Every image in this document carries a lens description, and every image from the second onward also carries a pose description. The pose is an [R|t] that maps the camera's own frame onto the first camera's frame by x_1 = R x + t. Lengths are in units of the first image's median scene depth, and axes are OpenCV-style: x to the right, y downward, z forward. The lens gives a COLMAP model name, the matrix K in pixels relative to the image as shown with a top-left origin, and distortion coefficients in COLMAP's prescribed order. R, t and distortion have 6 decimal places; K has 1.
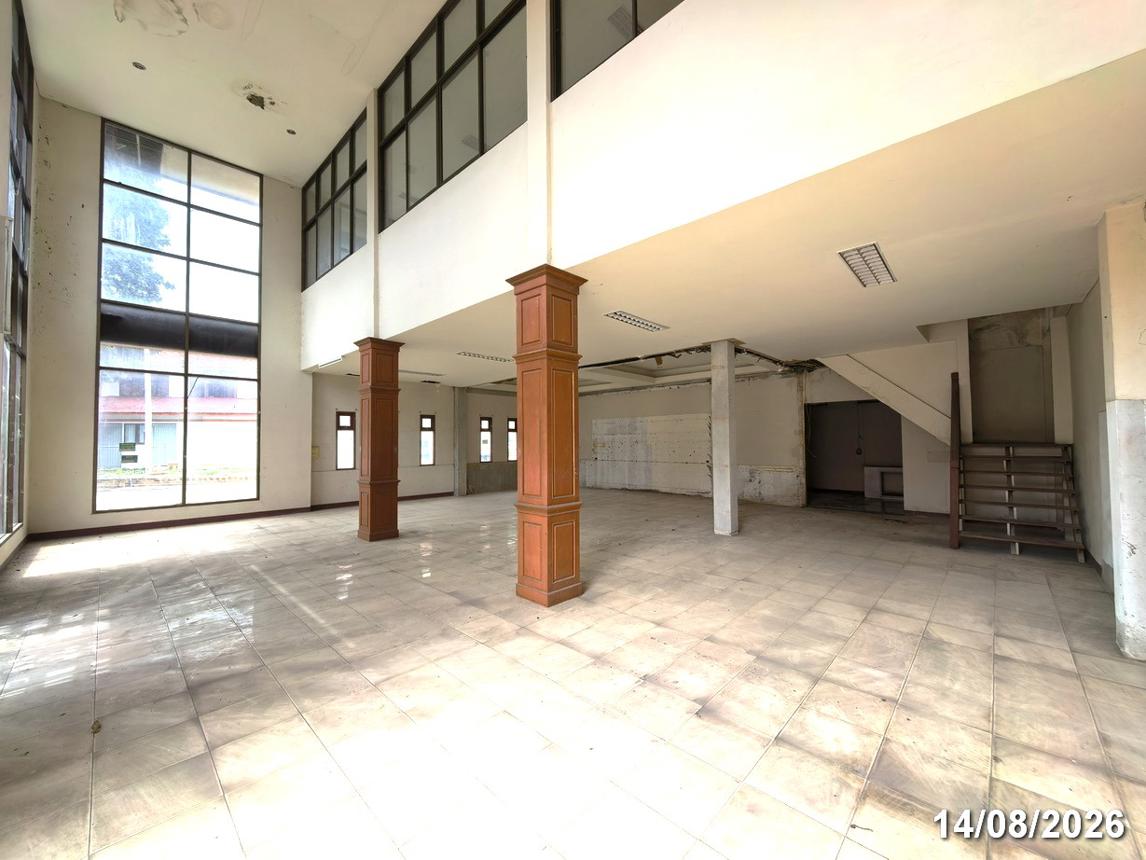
lens RADIAL K [[447.7, 0, 573.0], [0, 447.7, 430.0], [0, 0, 1]] dist [0.000516, 0.000094]
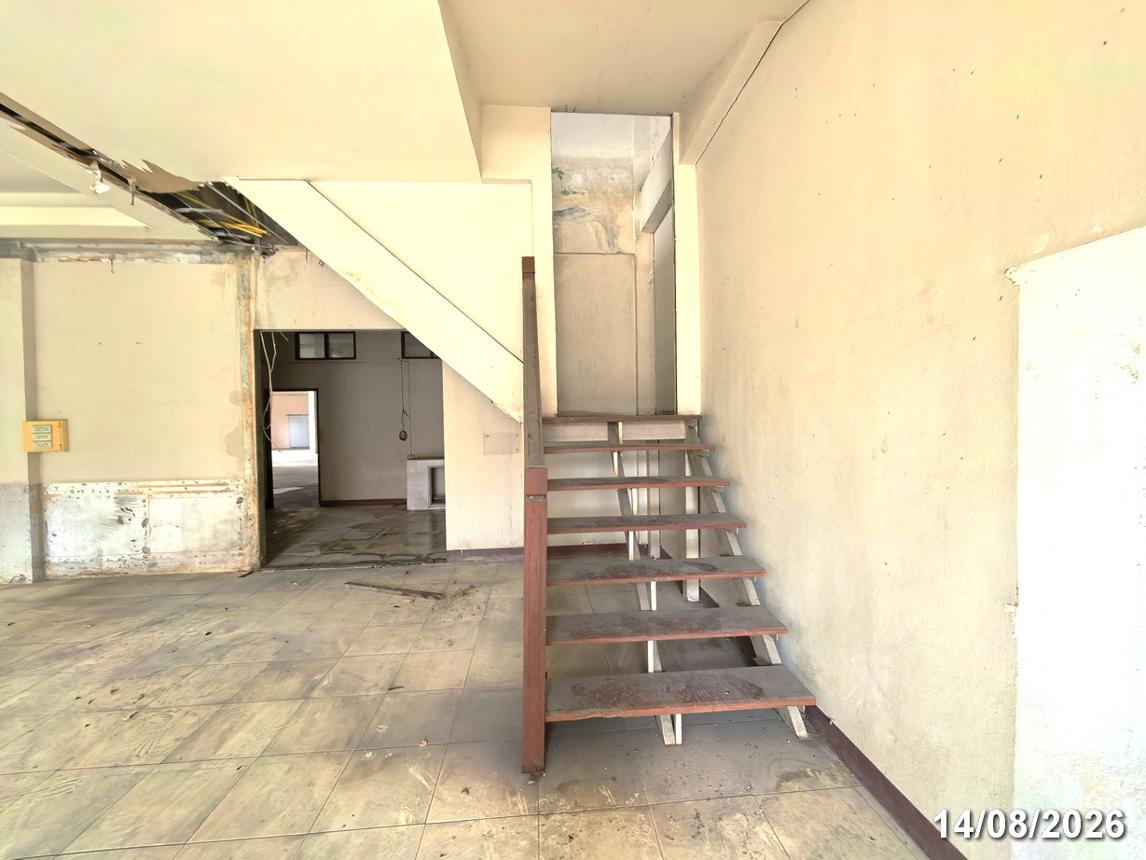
lens RADIAL K [[460.4, 0, 573.0], [0, 460.4, 430.0], [0, 0, 1]] dist [-0.000063, 0.000005]
pose [[0.671920, -0.021784, 0.740303, 0.404580], [-0.006734, 0.999346, 0.035518, 0.019735], [-0.740593, -0.028851, 0.671334, 0.491591]]
